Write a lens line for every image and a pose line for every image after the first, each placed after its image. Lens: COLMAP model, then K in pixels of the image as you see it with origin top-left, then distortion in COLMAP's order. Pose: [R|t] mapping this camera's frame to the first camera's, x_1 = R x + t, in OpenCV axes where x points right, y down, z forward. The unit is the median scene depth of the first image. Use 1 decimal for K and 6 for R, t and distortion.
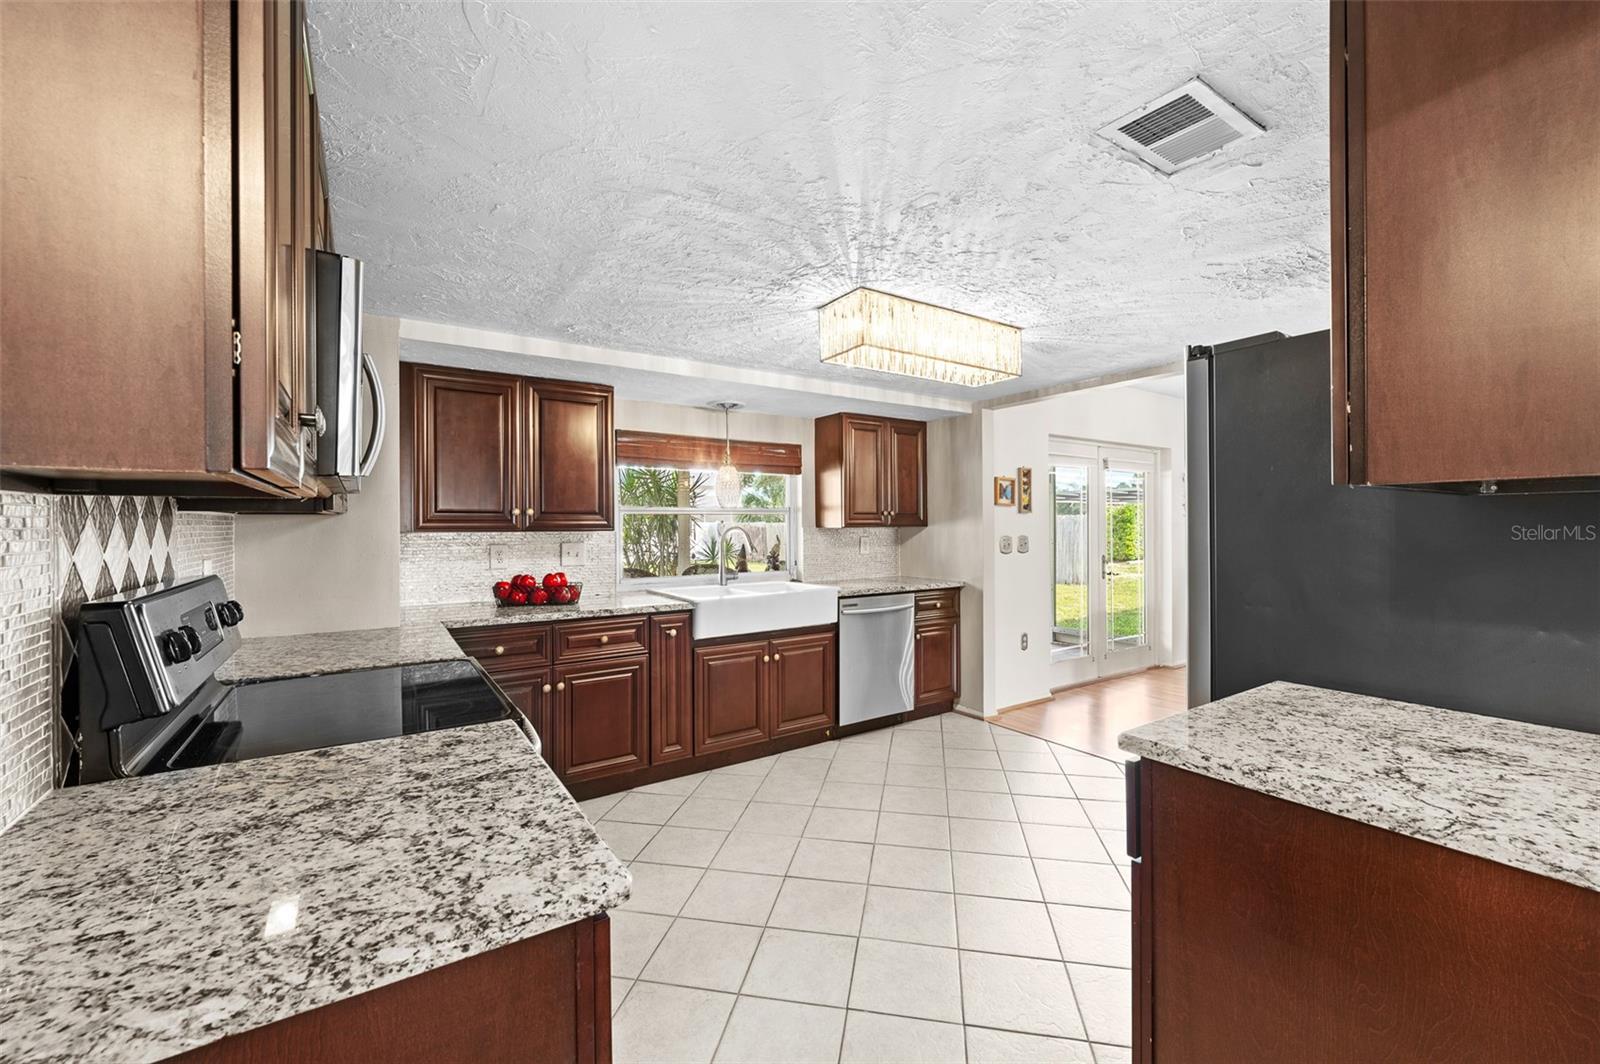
lens RADIAL K [[645.7, 0, 801.3], [0, 645.7, 531.2], [0, 0, 1]] dist [0.001177, 0.000171]
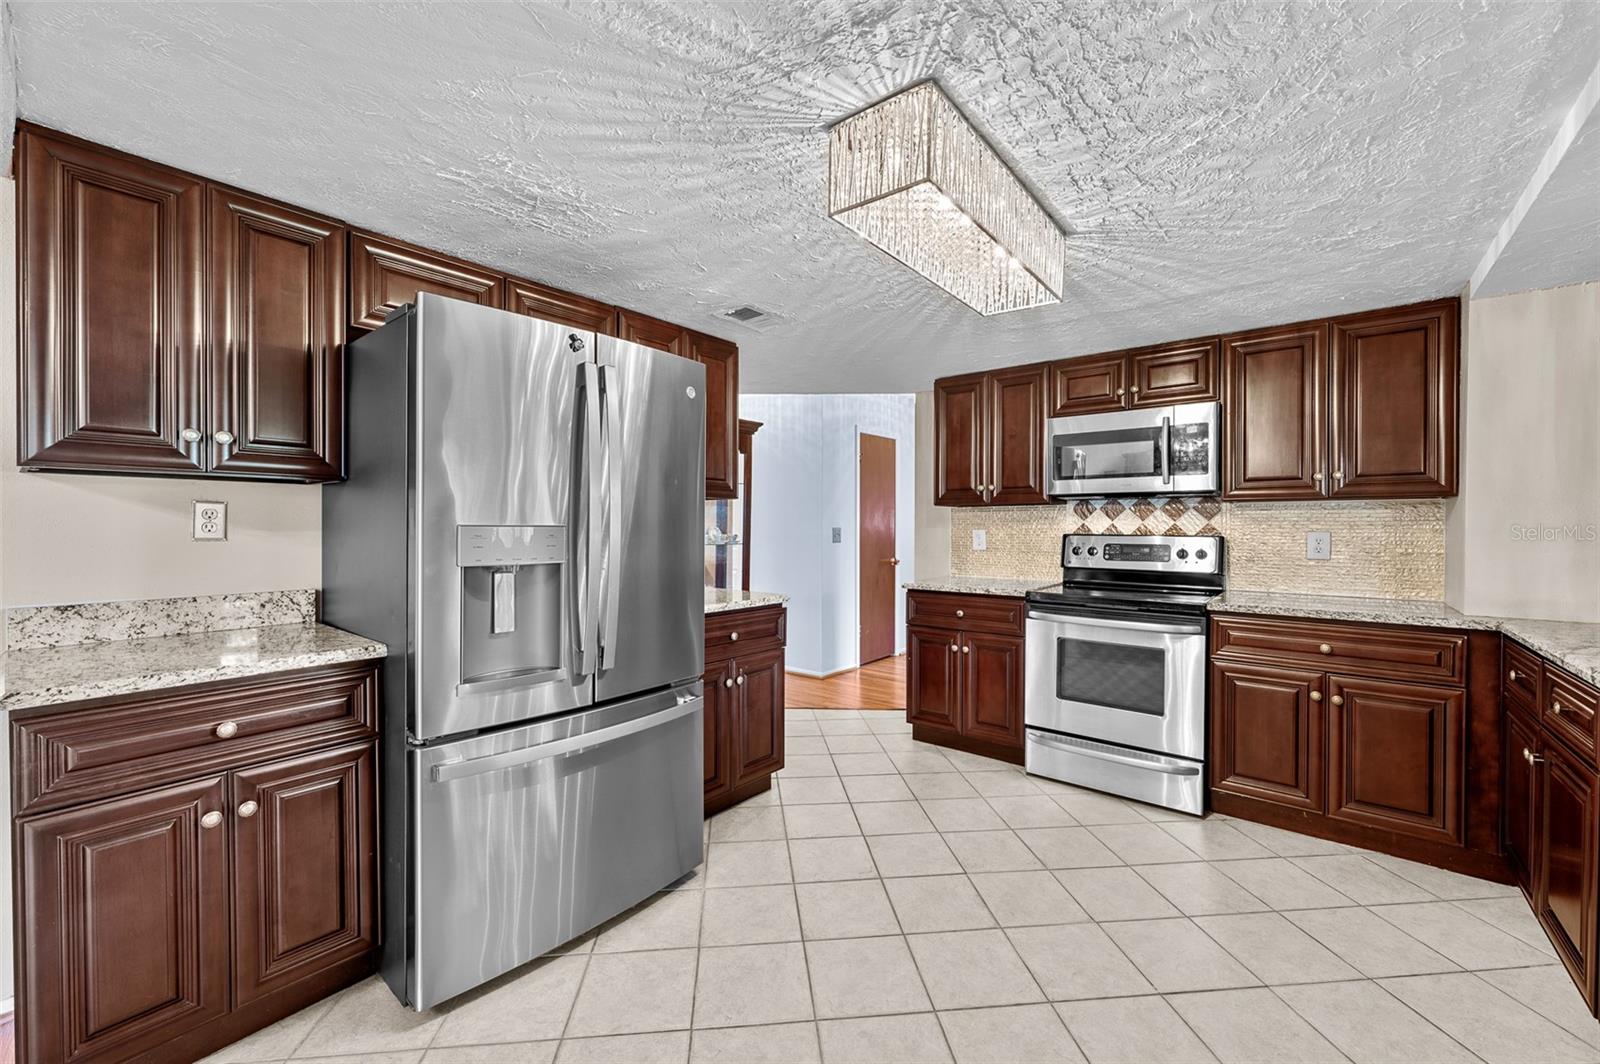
lens RADIAL K [[640.0, 0, 800.0], [0, 640.0, 532.0], [0, 0, 1]] dist [0.001138, 0.000263]
pose [[-0.959821, 0.006507, -0.280538, 0.458815], [0.002496, 0.999890, 0.014652, 0.010244], [0.280603, 0.013363, -0.959731, 1.346205]]
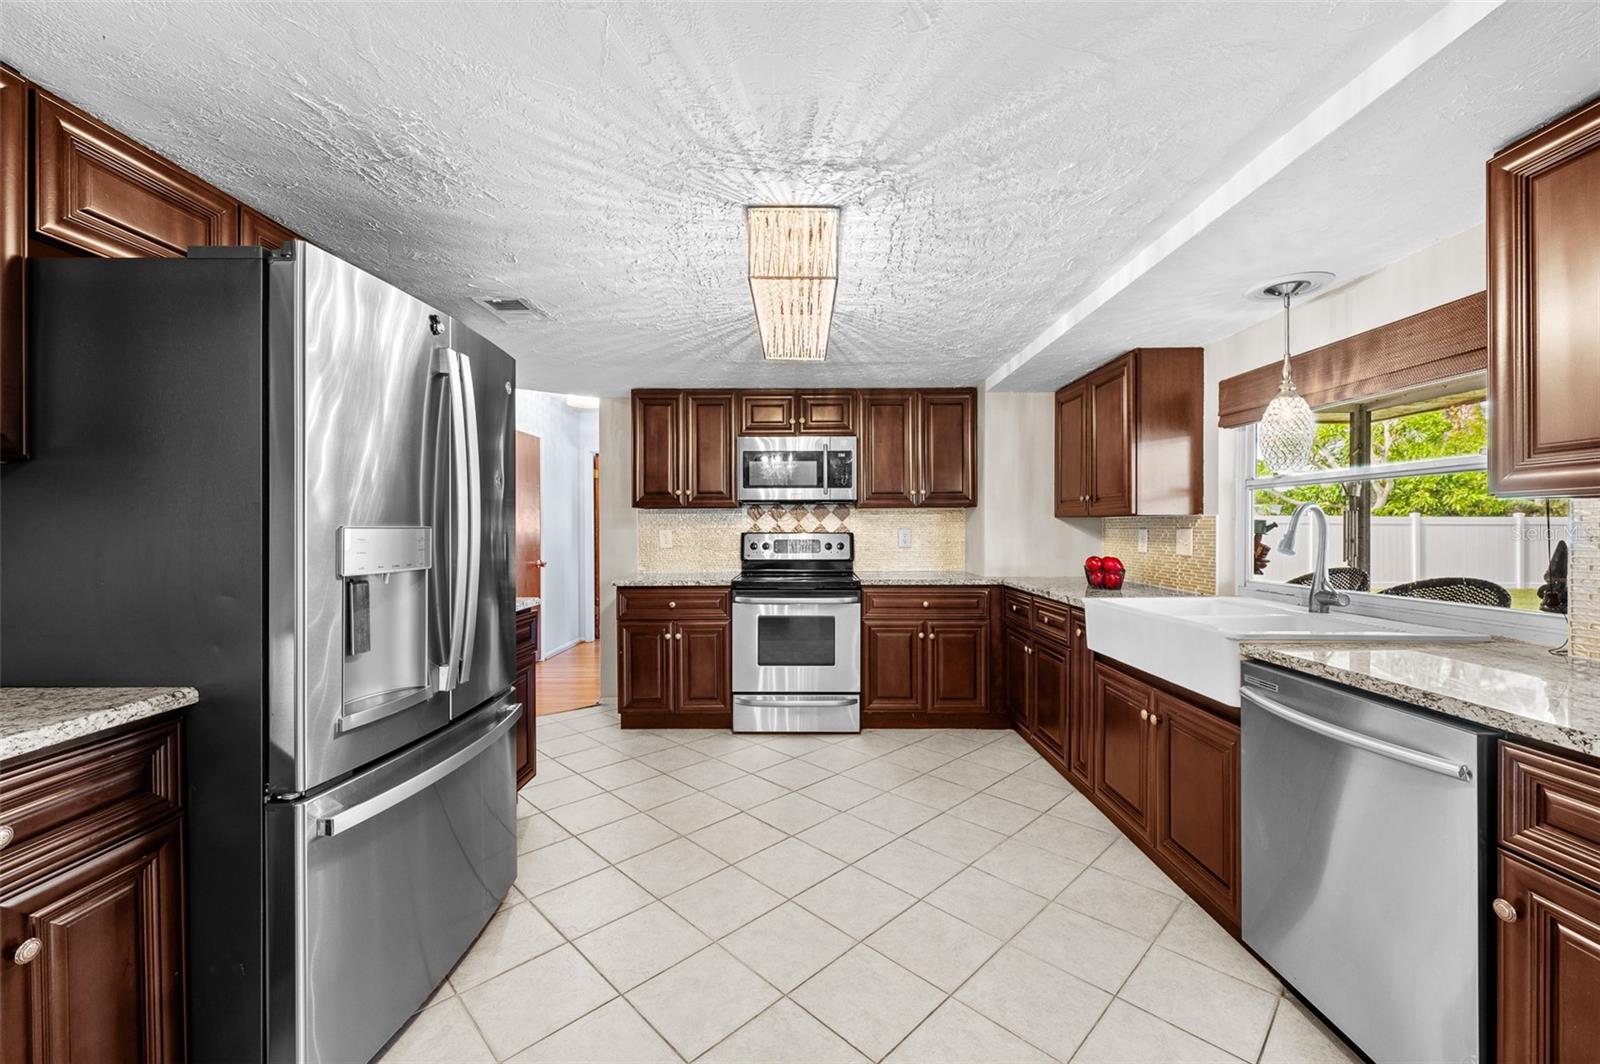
lens RADIAL K [[645.7, 0, 801.3], [0, 645.7, 531.2], [0, 0, 1]] dist [0.001177, 0.000171]
pose [[-0.569993, 0.013997, -0.821530, 0.770544], [0.004176, 0.999891, 0.014138, 0.009488], [0.821639, 0.004627, -0.569989, 1.275768]]
